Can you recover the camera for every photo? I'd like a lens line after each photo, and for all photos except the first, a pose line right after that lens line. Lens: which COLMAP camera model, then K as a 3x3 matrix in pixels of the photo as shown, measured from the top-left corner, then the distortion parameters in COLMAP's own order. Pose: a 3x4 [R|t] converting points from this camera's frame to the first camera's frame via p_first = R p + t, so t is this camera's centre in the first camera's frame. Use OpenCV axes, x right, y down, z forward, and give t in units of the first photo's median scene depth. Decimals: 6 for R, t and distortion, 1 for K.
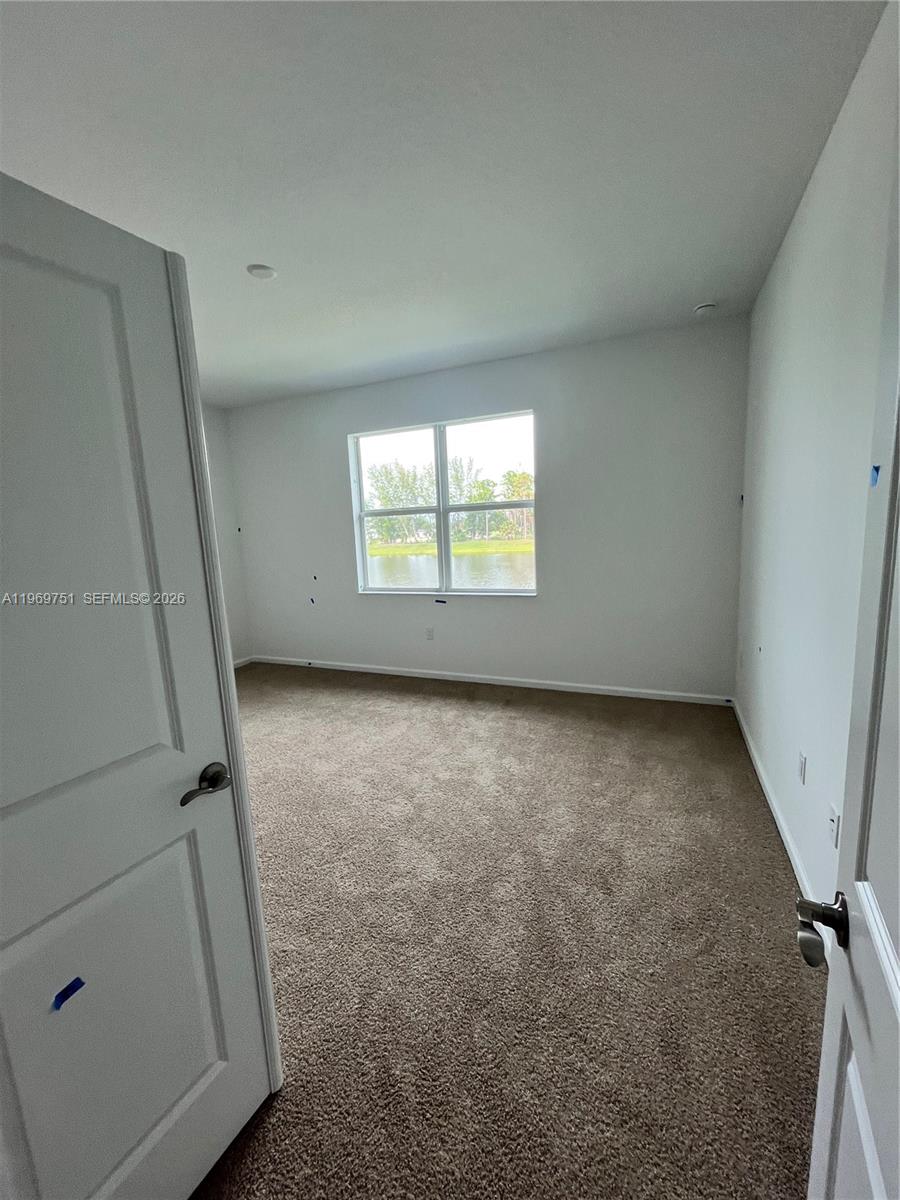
lens RADIAL K [[487.1, 0, 450.0], [0, 487.1, 600.0], [0, 0, 1]] dist [-0.000615, -0.000079]
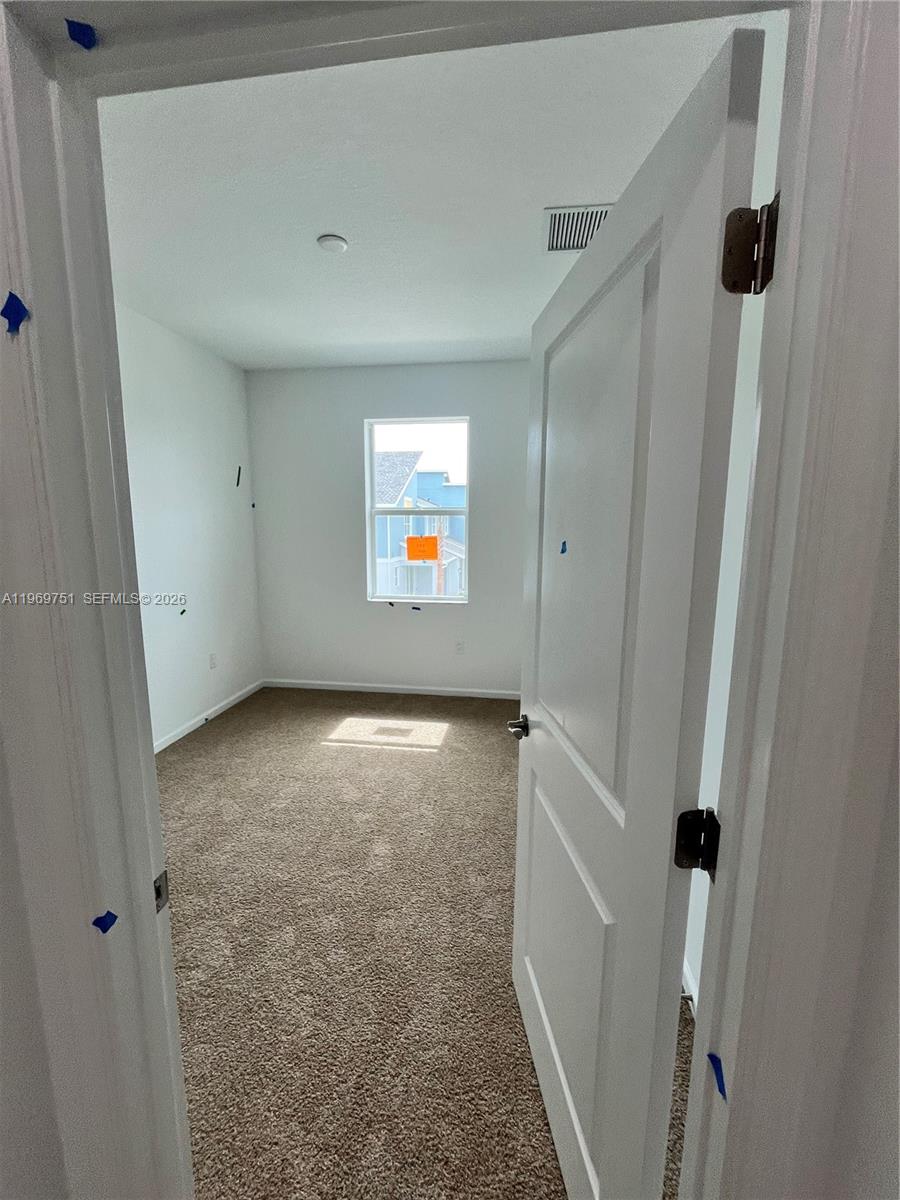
lens RADIAL K [[480.9, 0, 450.0], [0, 480.9, 600.0], [0, 0, 1]] dist [0.000724, 0.000002]
pose [[0.960801, 0.009631, 0.277072, -0.164837], [-0.005993, 0.999884, -0.013975, -0.003229], [-0.277174, 0.011767, 0.960748, 0.075951]]
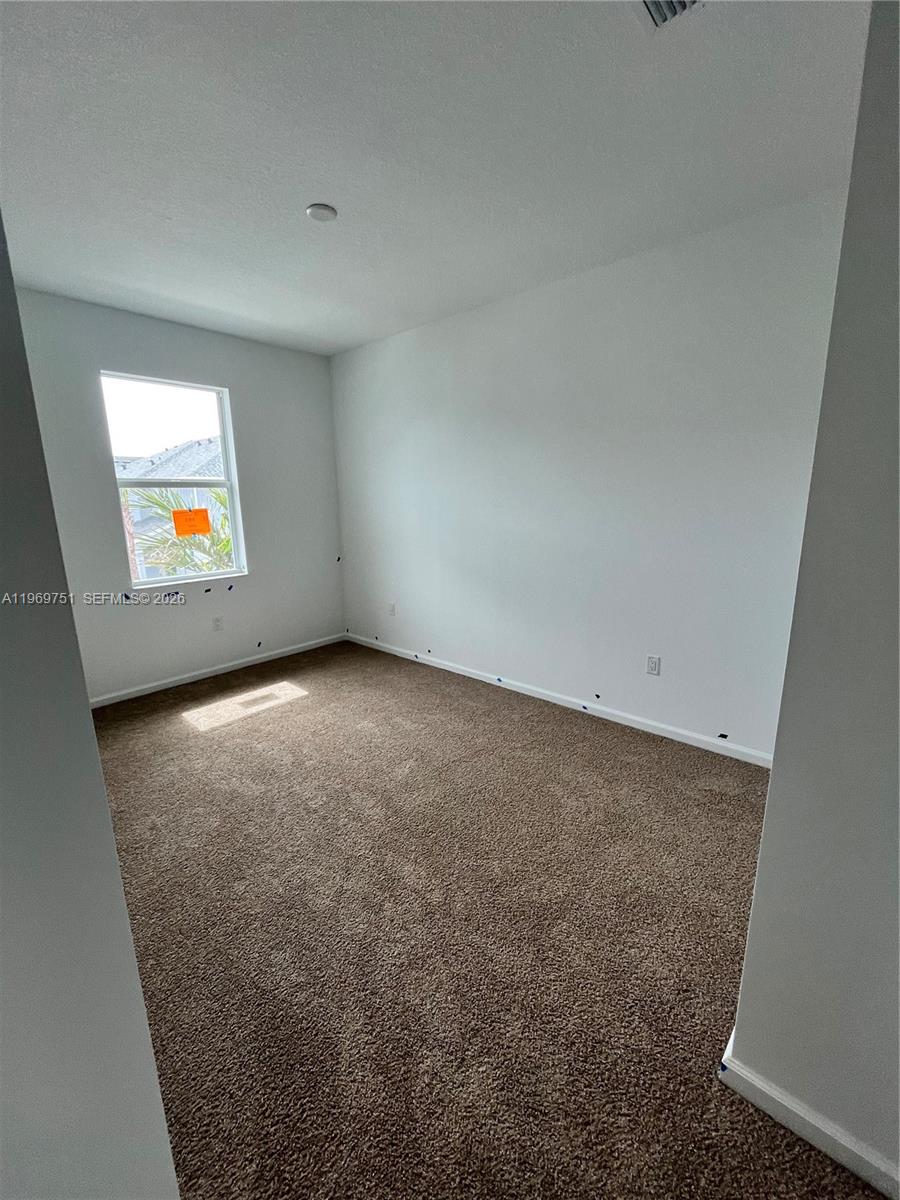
lens RADIAL K [[487.1, 0, 450.0], [0, 487.1, 600.0], [0, 0, 1]] dist [-0.000615, -0.000079]
pose [[0.321555, -0.160365, 0.933213, -0.825585], [0.152788, 0.981427, 0.116005, -0.011181], [-0.934483, 0.105281, 0.340084, 0.324045]]
